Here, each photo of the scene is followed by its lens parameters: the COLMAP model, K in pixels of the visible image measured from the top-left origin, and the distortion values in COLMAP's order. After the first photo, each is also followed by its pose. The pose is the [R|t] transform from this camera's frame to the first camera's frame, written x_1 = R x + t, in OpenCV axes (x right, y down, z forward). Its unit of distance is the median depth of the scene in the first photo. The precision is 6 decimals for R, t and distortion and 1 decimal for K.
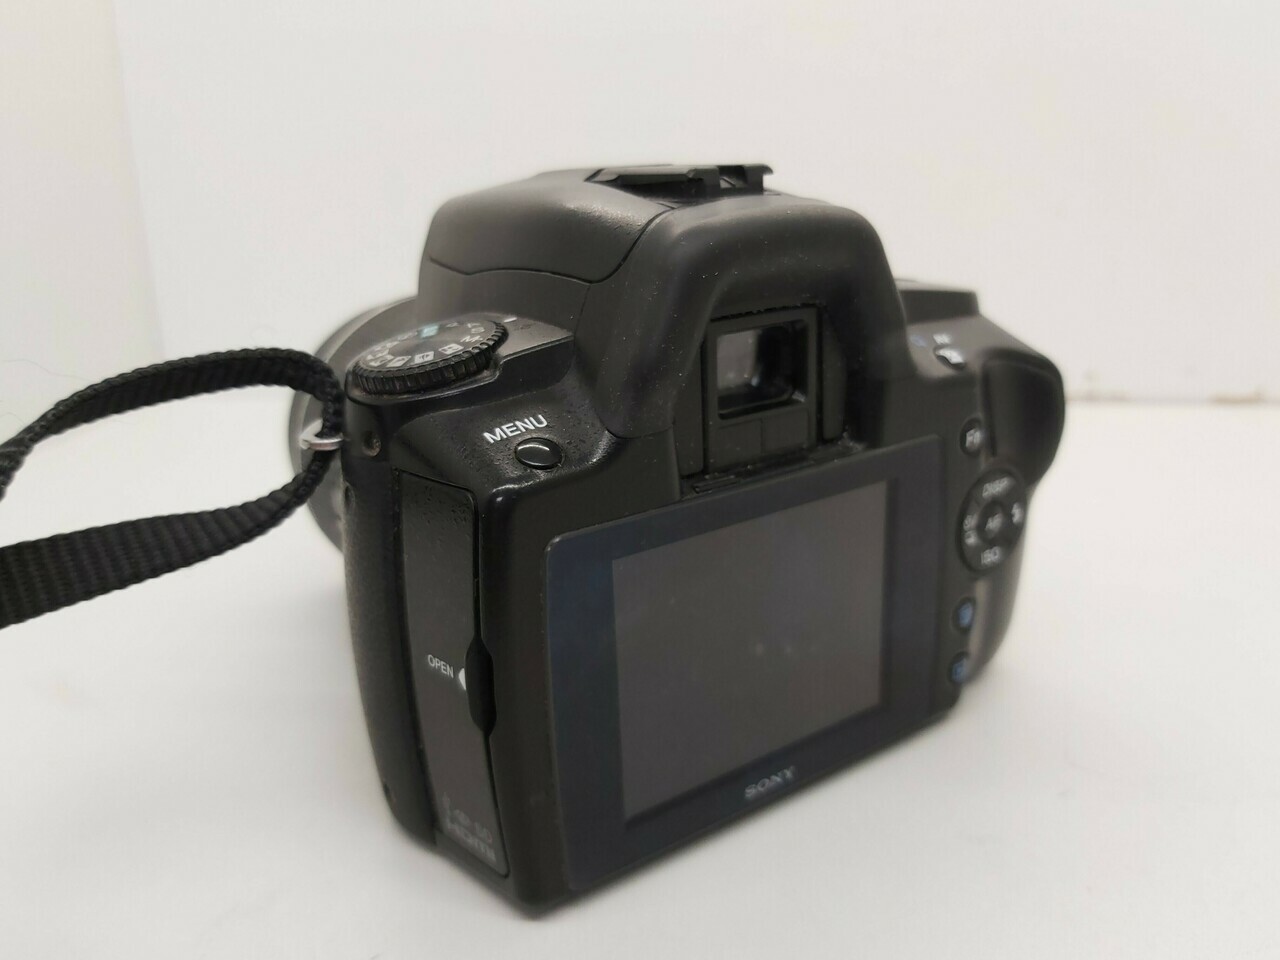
lens RADIAL K [[1074.5, 0, 640.0], [0, 1074.5, 480.0], [0, 0, 1]] dist [0.136307, -0.350632]
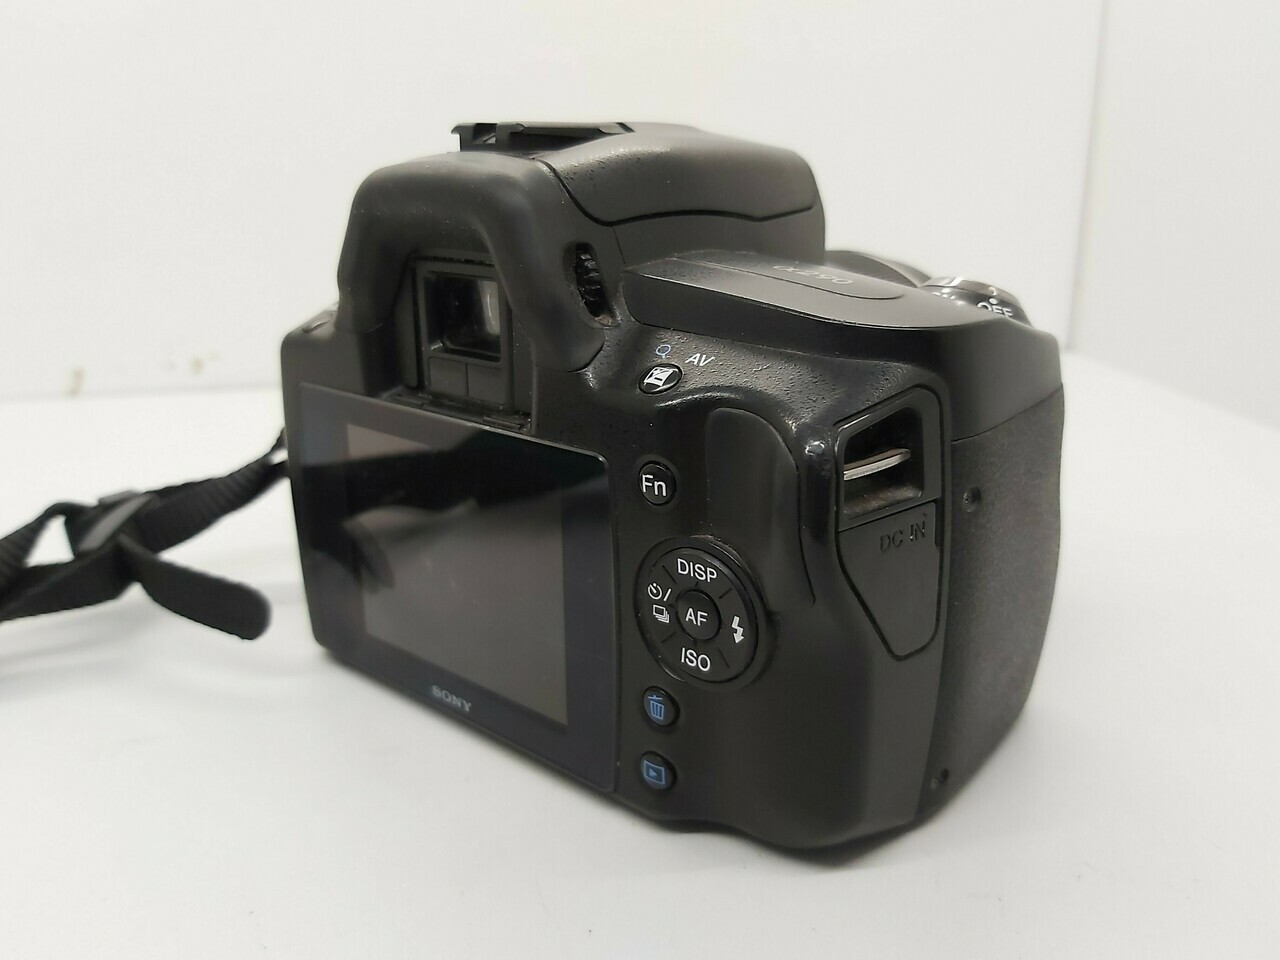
lens RADIAL K [[1074.5, 0, 640.0], [0, 1074.5, 480.0], [0, 0, 1]] dist [0.136307, -0.350632]
pose [[0.250454, 0.337216, -0.907501, 1.082674], [-0.291265, 0.920194, 0.261549, -0.261327], [0.923276, 0.198817, 0.328685, 0.783265]]
